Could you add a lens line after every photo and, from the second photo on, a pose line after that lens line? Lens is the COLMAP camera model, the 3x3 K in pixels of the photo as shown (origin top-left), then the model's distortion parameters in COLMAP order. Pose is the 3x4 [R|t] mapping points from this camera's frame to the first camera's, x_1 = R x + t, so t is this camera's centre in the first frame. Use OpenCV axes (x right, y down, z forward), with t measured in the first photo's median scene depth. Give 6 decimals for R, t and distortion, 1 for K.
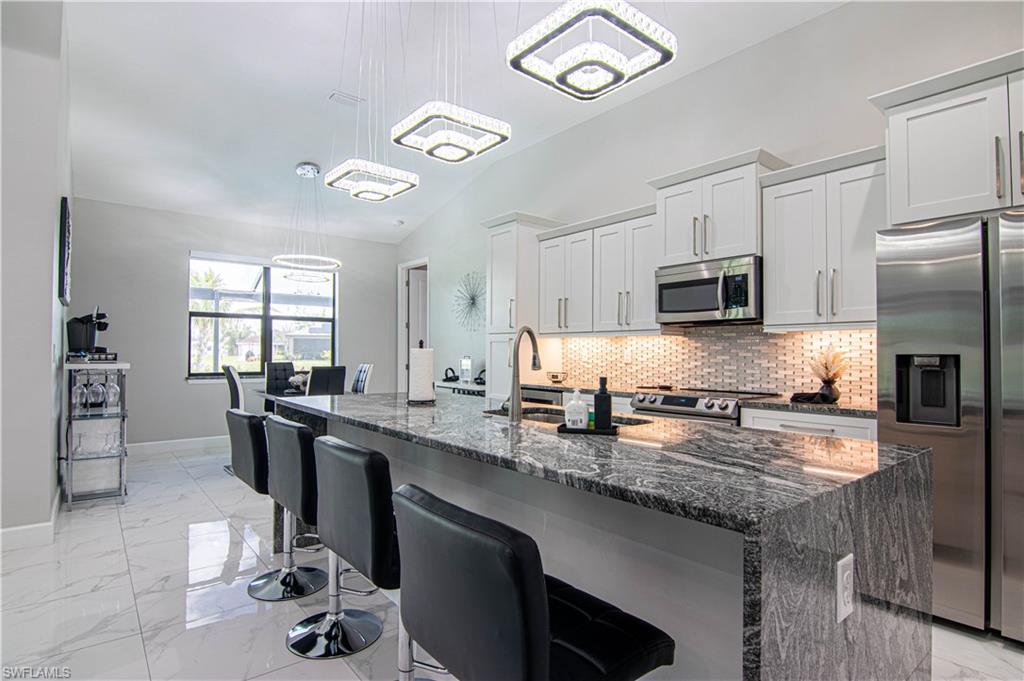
lens RADIAL K [[521.3, 0, 508.5], [0, 521.3, 344.0], [0, 0, 1]] dist [-0.007268, -0.010576]
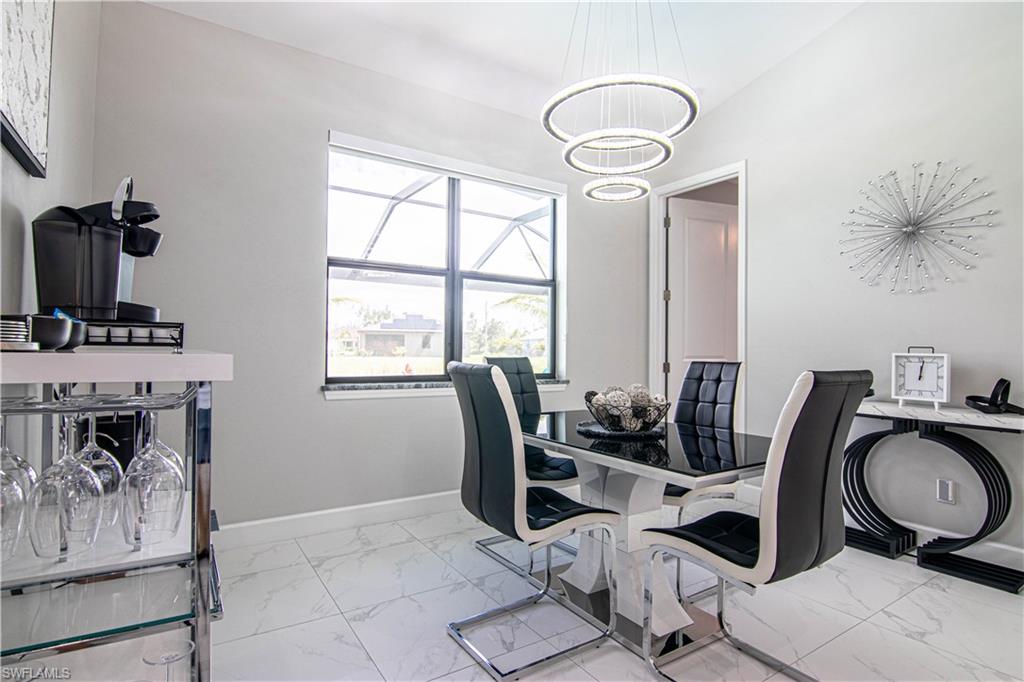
lens RADIAL K [[521.3, 0, 508.5], [0, 521.3, 344.5], [0, 0, 1]] dist [-0.007268, -0.010576]
pose [[0.994504, 0.004755, -0.104589, -0.524433], [-0.004190, 0.999975, 0.005622, 0.027853], [0.104613, -0.005153, 0.994500, 0.703438]]
